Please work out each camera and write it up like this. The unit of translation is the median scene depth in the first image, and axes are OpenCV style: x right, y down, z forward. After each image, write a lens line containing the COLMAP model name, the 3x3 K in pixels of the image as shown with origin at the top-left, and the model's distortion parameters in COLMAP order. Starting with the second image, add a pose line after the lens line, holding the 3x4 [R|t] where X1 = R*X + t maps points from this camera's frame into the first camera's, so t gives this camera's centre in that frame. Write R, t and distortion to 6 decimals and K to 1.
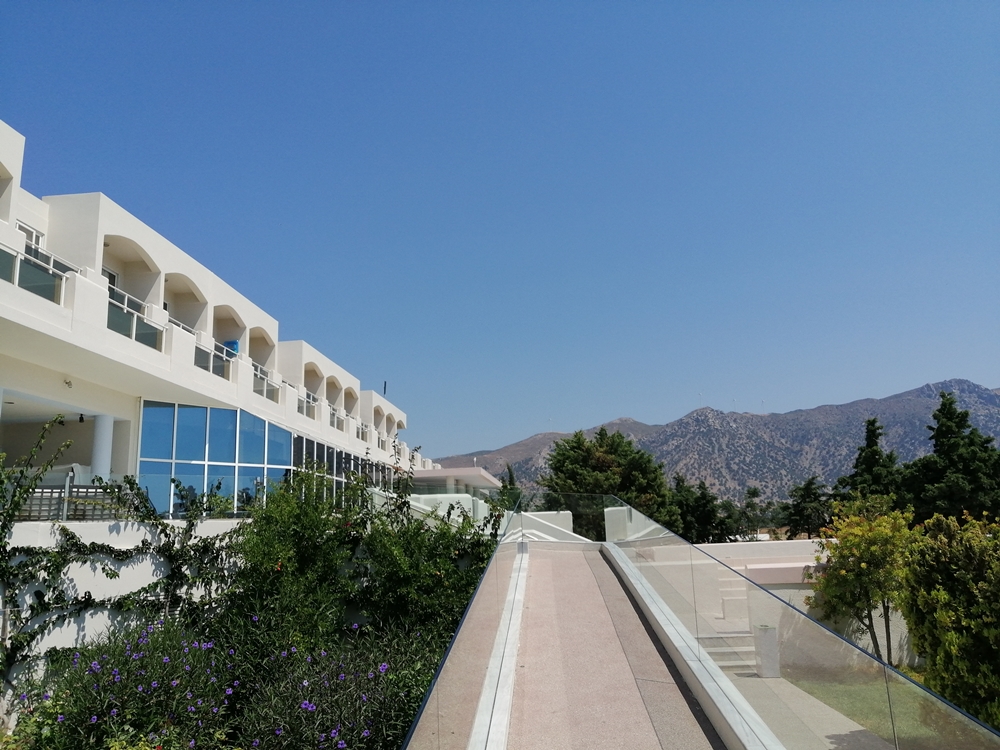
lens RADIAL K [[772.2, 0, 497.8], [0, 772.2, 373.7], [0, 0, 1]] dist [0.009093, 0.001326]
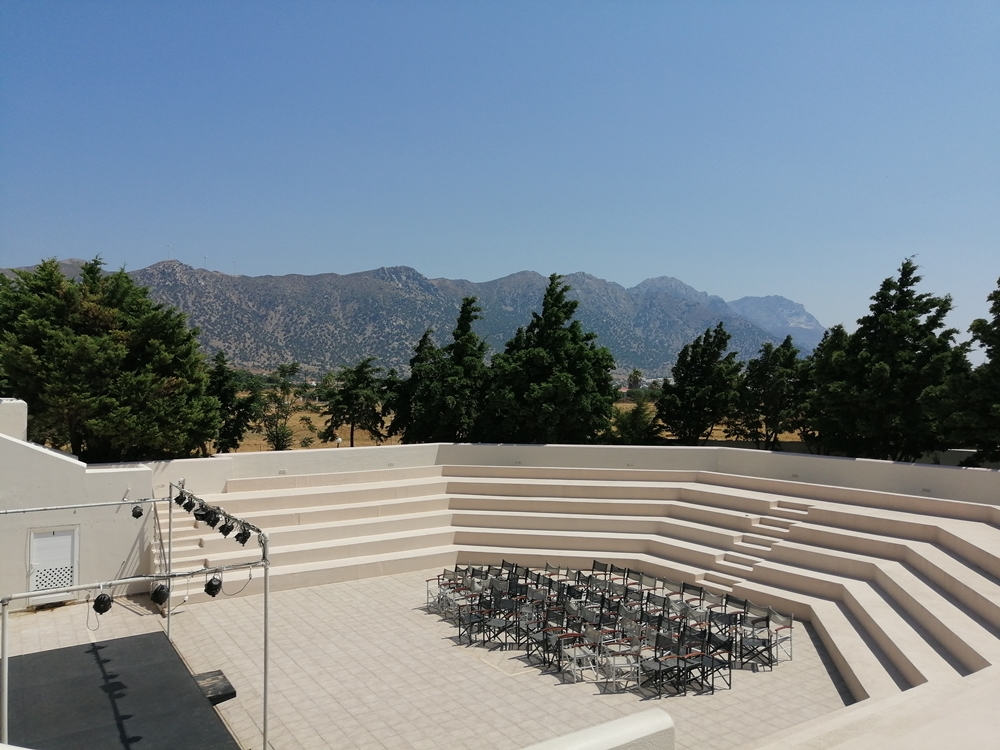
lens RADIAL K [[772.2, 0, 505.1], [0, 772.2, 377.1], [0, 0, 1]] dist [0.009093, 0.001326]
pose [[0.778478, 0.046758, 0.625928, 0.011800], [-0.159830, 0.979116, 0.125642, 0.033268], [-0.606982, -0.197851, 0.769694, 0.341142]]
